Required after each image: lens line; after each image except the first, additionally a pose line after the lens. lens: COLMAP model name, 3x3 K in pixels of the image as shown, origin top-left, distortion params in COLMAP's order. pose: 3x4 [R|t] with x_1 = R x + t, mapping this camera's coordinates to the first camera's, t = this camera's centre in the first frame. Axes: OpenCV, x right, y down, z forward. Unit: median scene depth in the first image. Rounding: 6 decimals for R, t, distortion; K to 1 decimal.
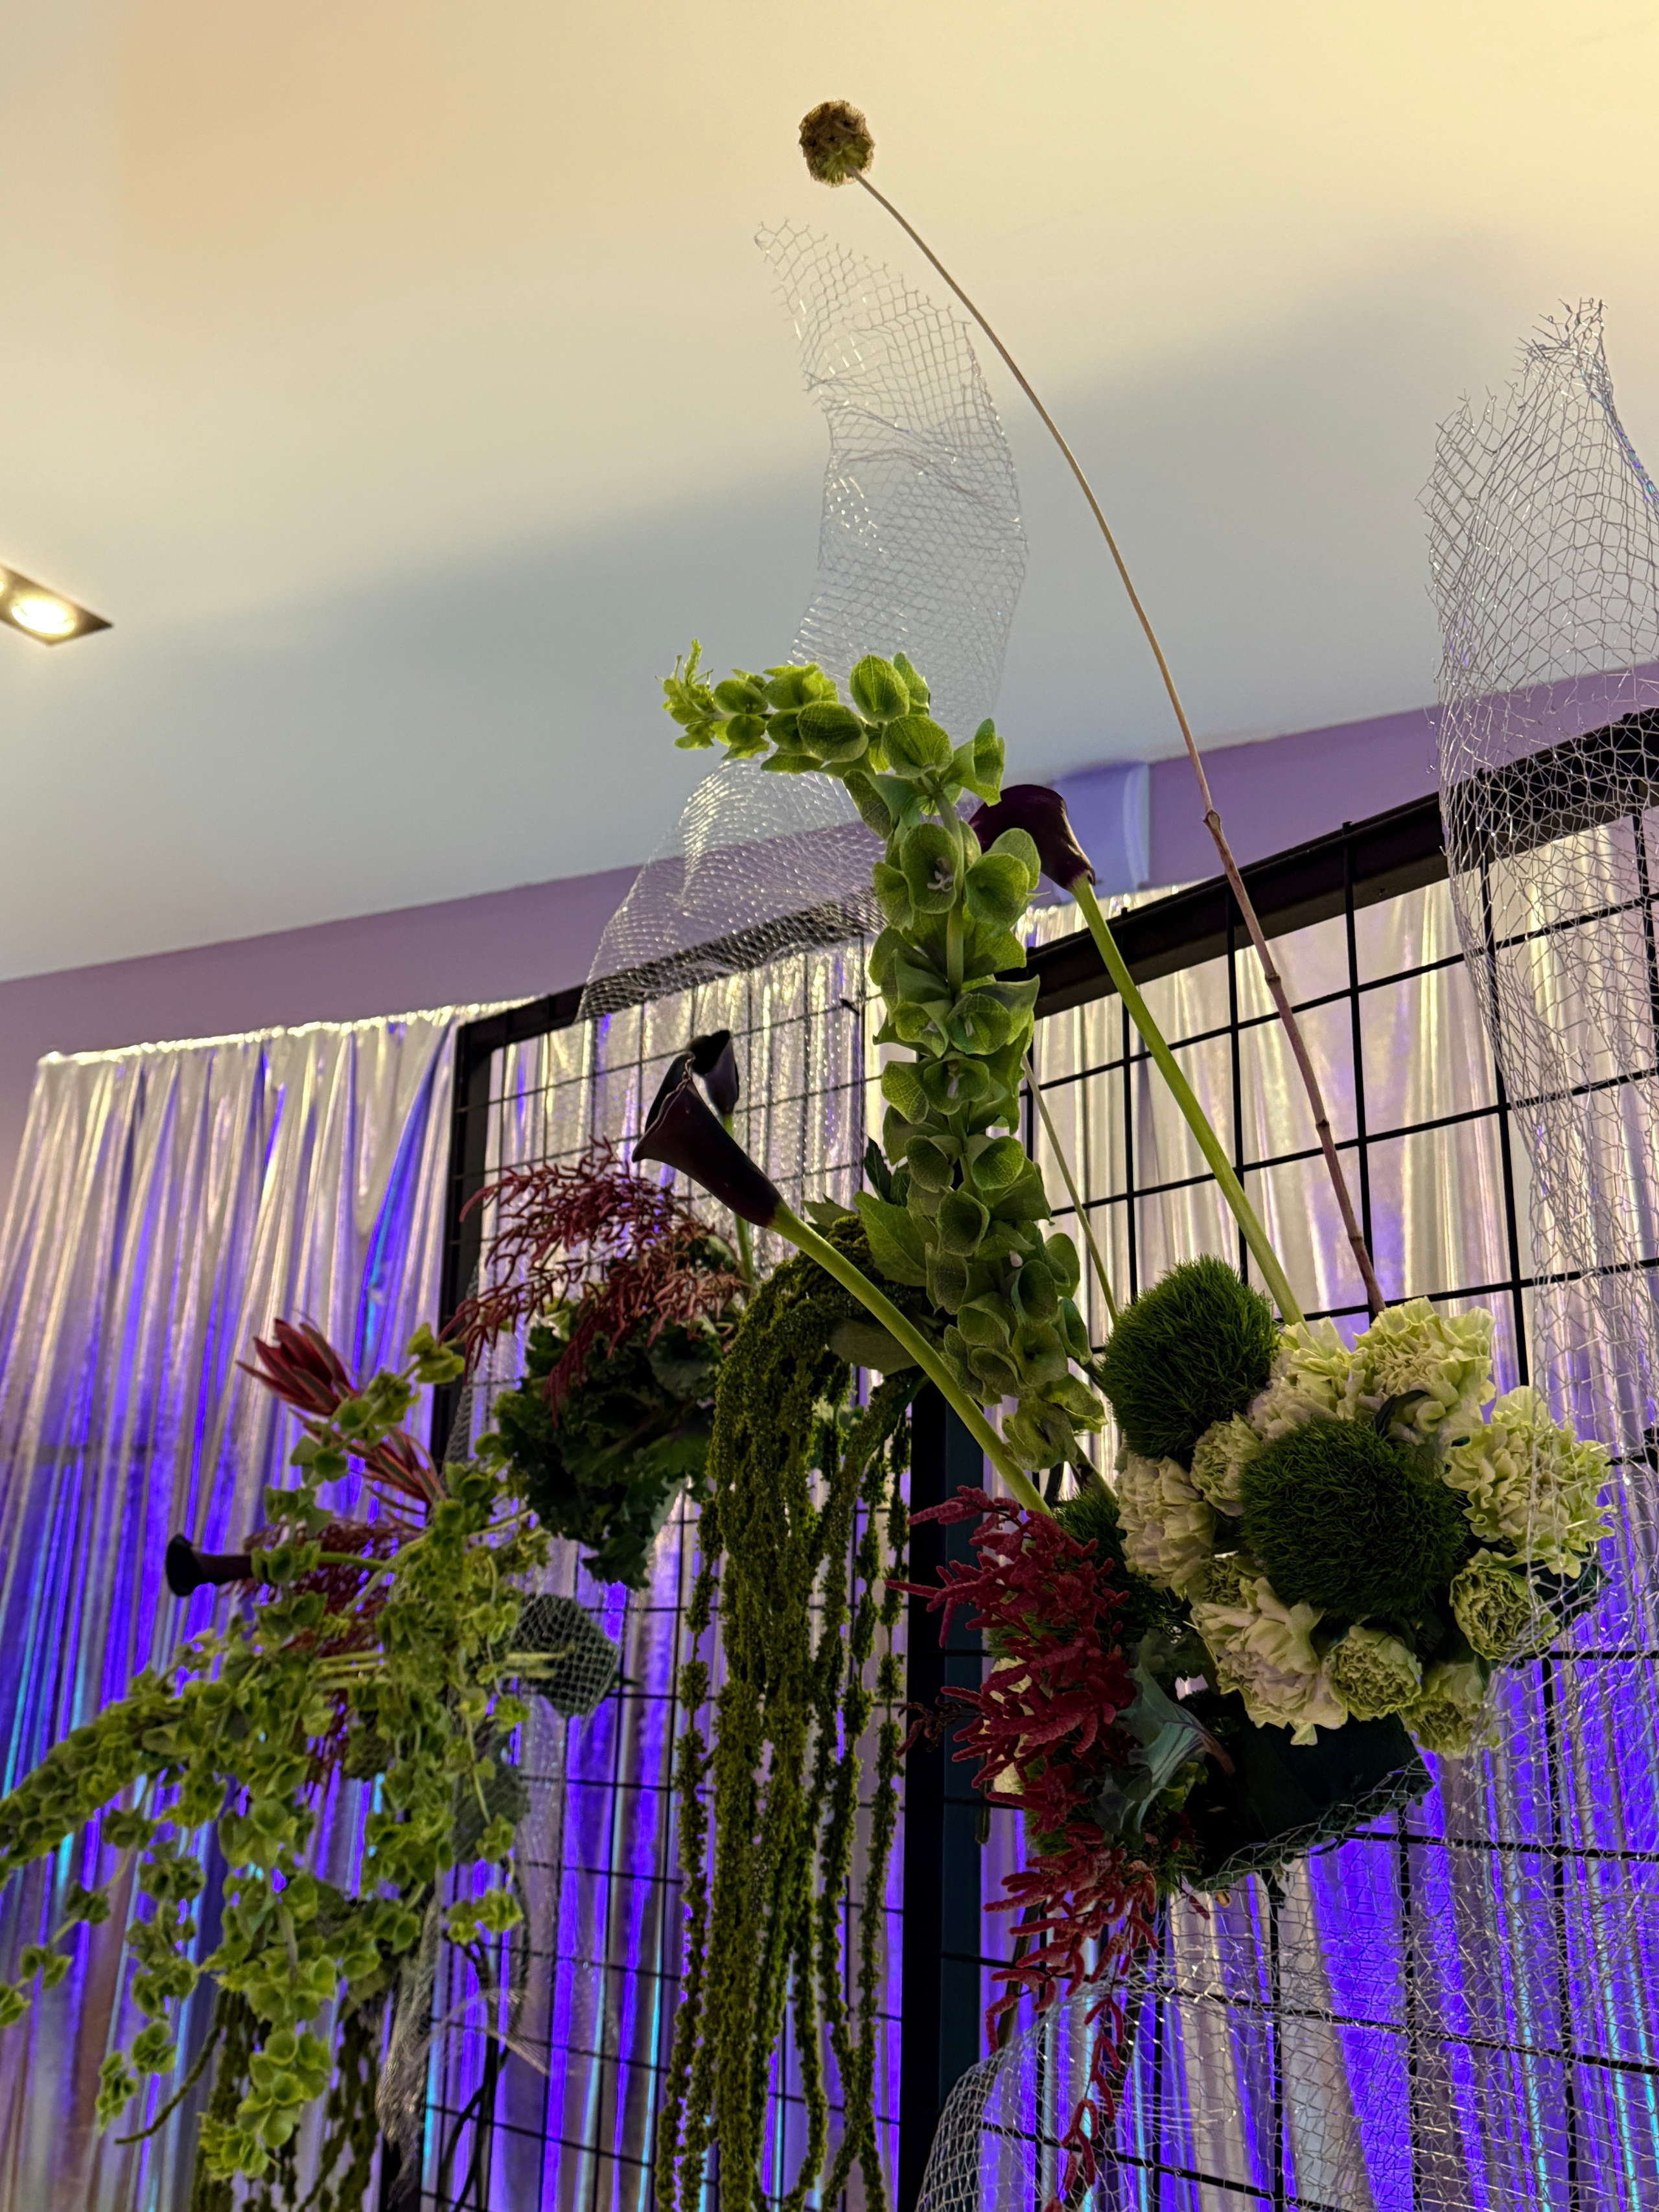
lens RADIAL K [[2190.8, 0, 815.4], [0, 2190.8, 1087.2], [0, 0, 1]] dist [0.213506, -0.448018]
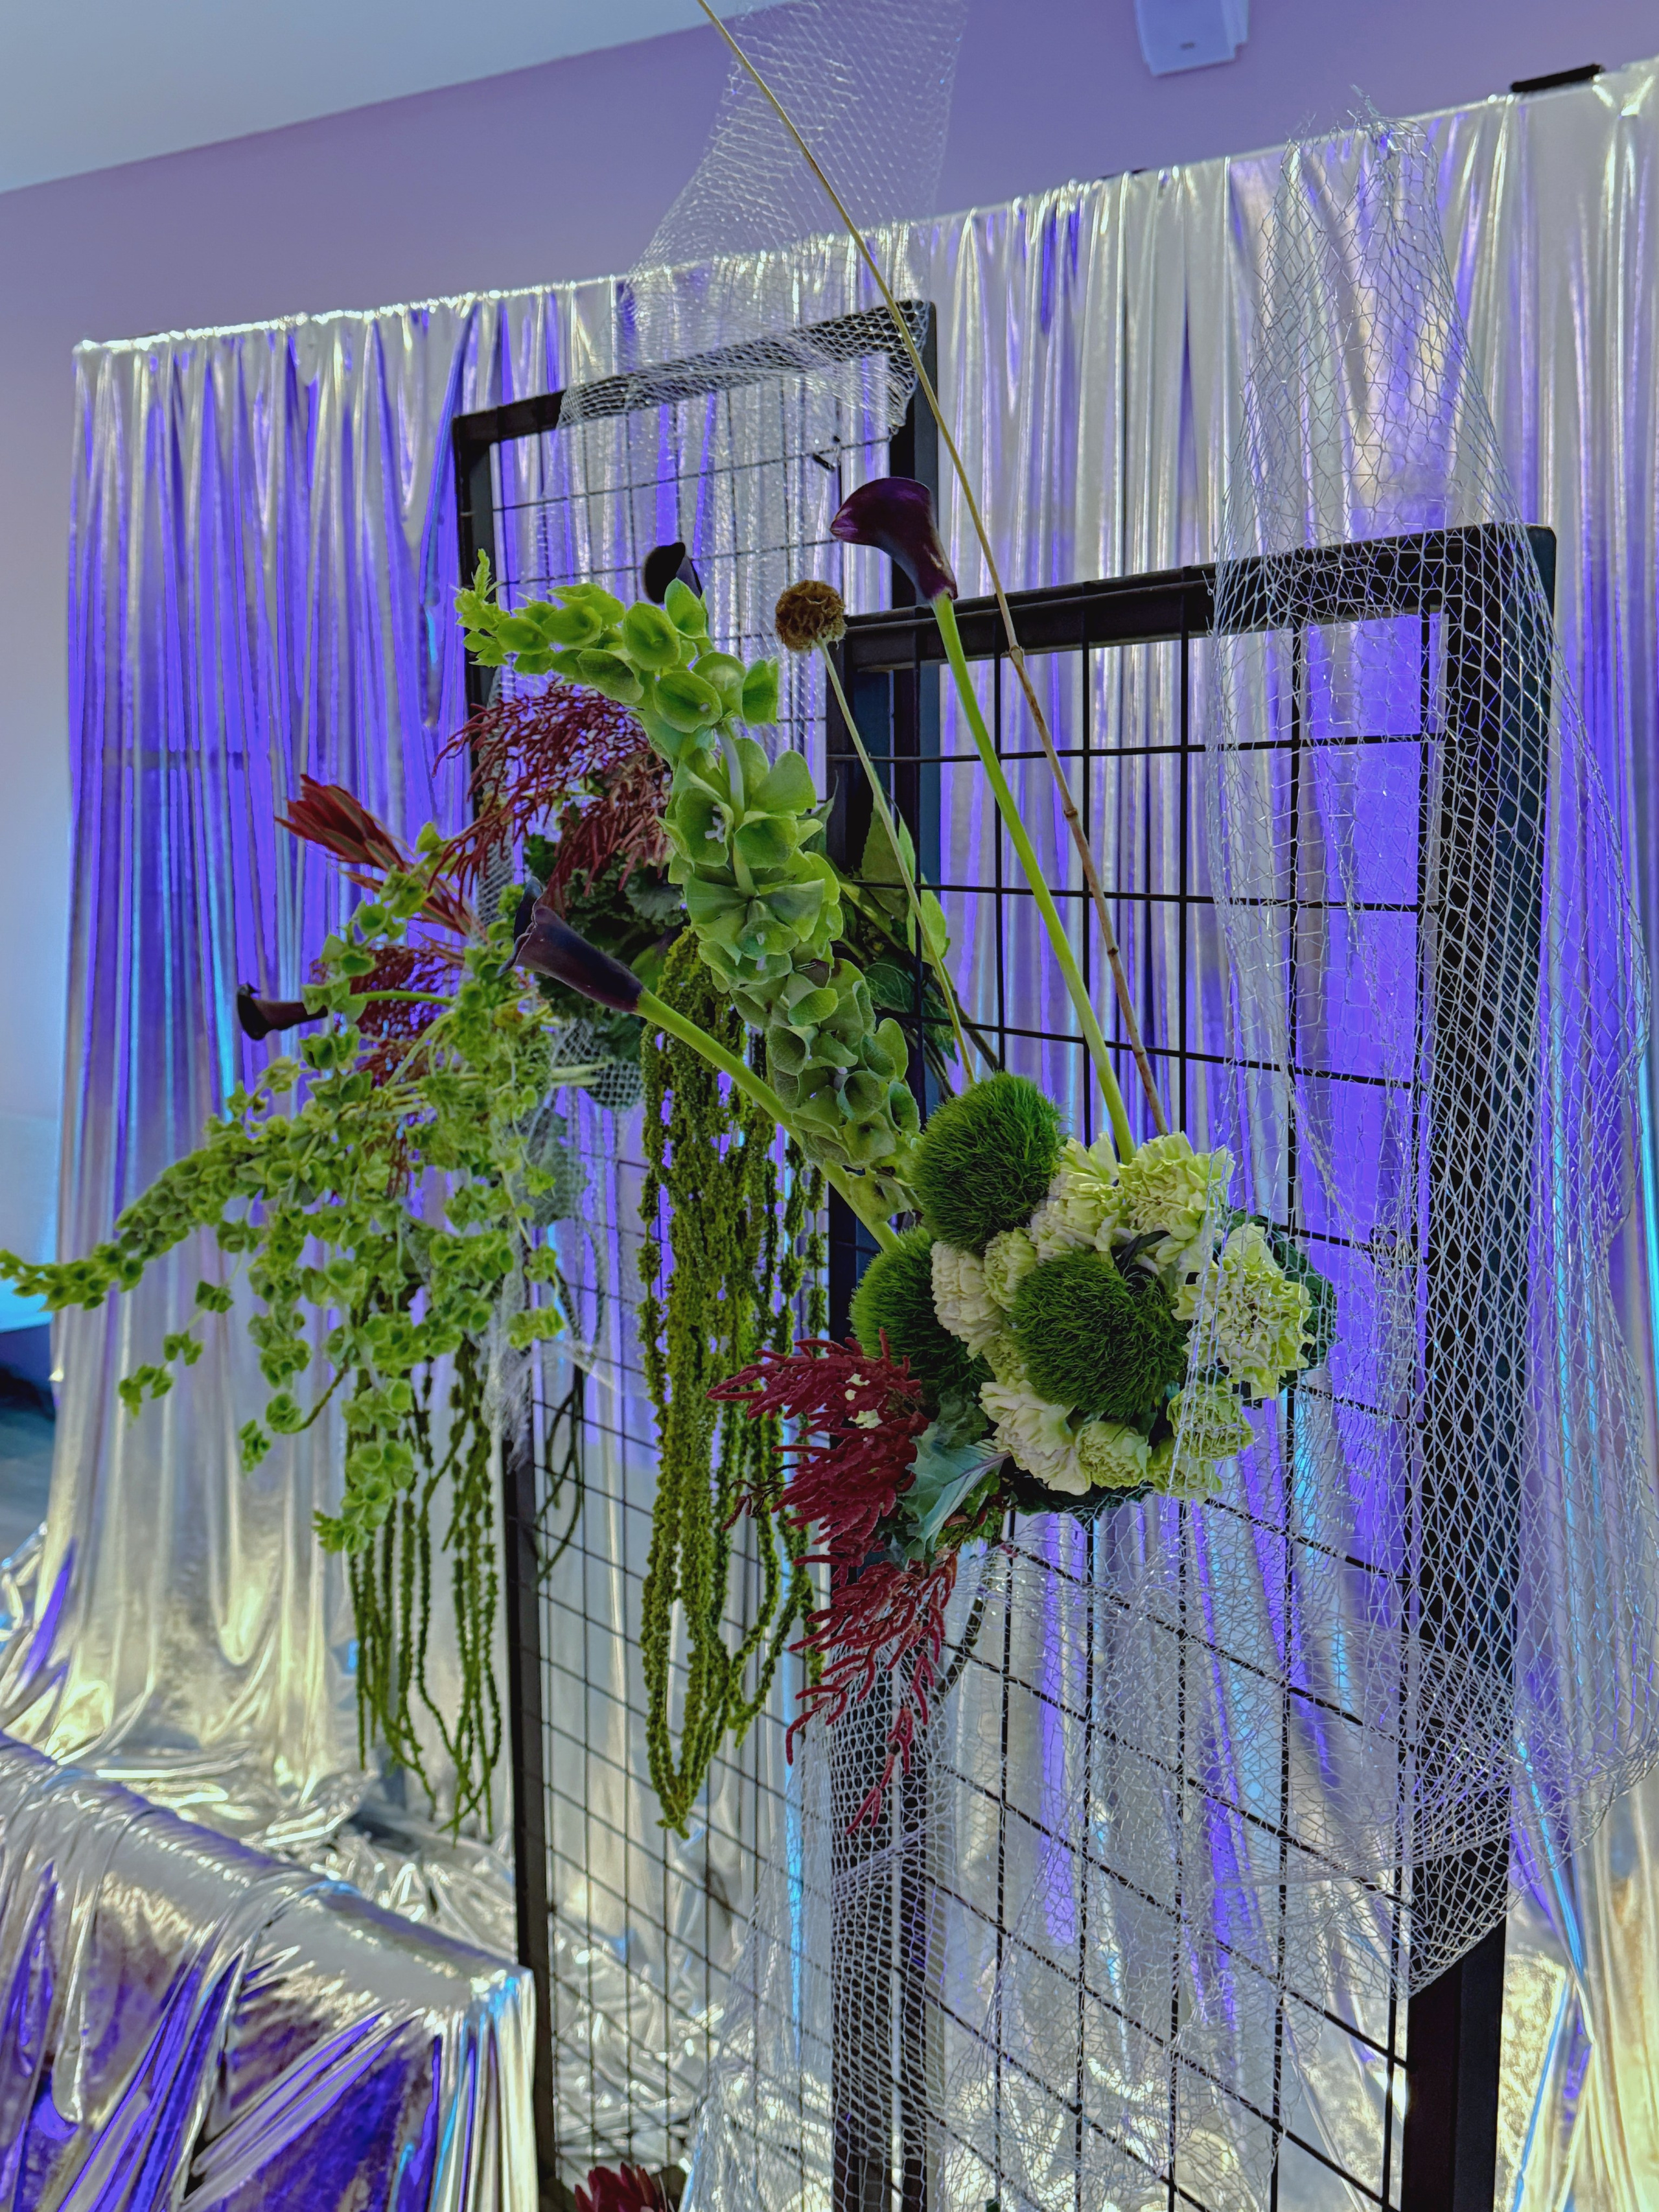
lens RADIAL K [[2195.7, 0, 823.4], [0, 2195.7, 1085.1], [0, 0, 1]] dist [0.209263, -0.453170]
pose [[0.997027, -0.029102, -0.071340, 0.094659], [0.054982, 0.917387, 0.394179, -0.208088], [0.053975, -0.396930, 0.916260, -0.016052]]
